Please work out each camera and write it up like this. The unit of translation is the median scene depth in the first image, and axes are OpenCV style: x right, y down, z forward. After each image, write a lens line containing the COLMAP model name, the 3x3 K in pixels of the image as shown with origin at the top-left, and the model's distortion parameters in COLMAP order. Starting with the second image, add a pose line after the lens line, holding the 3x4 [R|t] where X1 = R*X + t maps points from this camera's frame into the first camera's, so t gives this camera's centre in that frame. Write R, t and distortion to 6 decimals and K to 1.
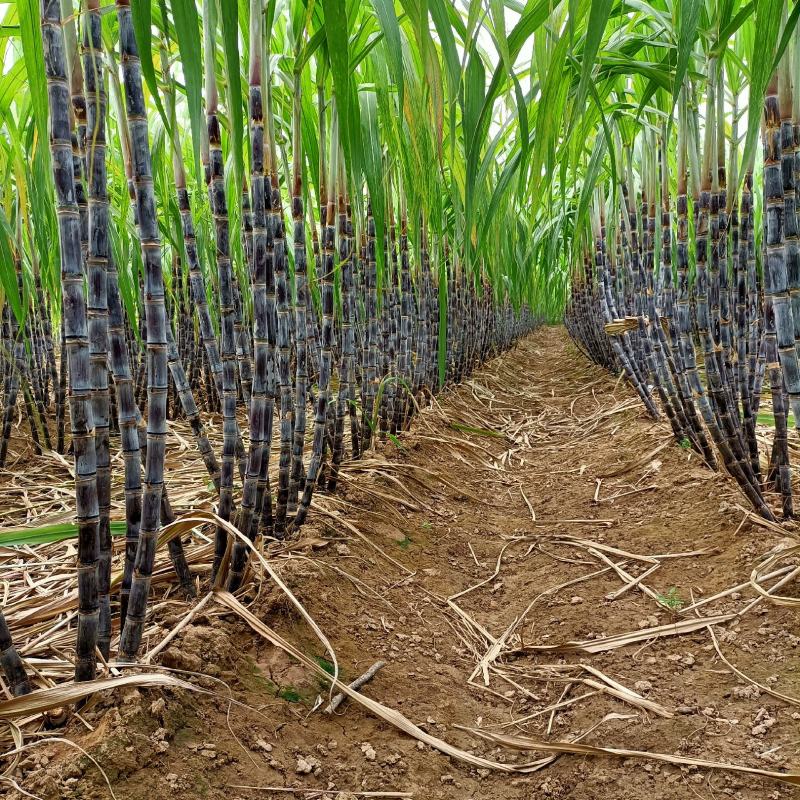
lens RADIAL K [[727.5, 0, 398.8], [0, 727.5, 399.0], [0, 0, 1]] dist [0.009677, 0.000000]
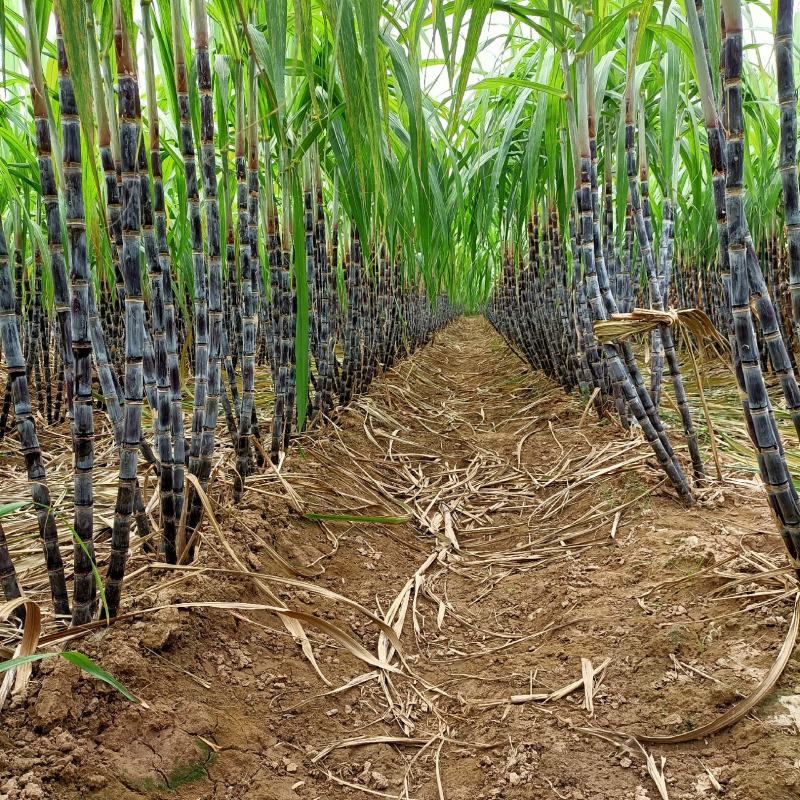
lens RADIAL K [[727.5, 0, 400.7], [0, 727.5, 400.6], [0, 0, 1]] dist [0.009677, 0.000000]
pose [[0.993426, -0.000567, 0.114471, 0.066364], [-0.001453, 0.999845, 0.017561, -0.044999], [-0.114463, -0.017611, 0.993271, 0.399577]]
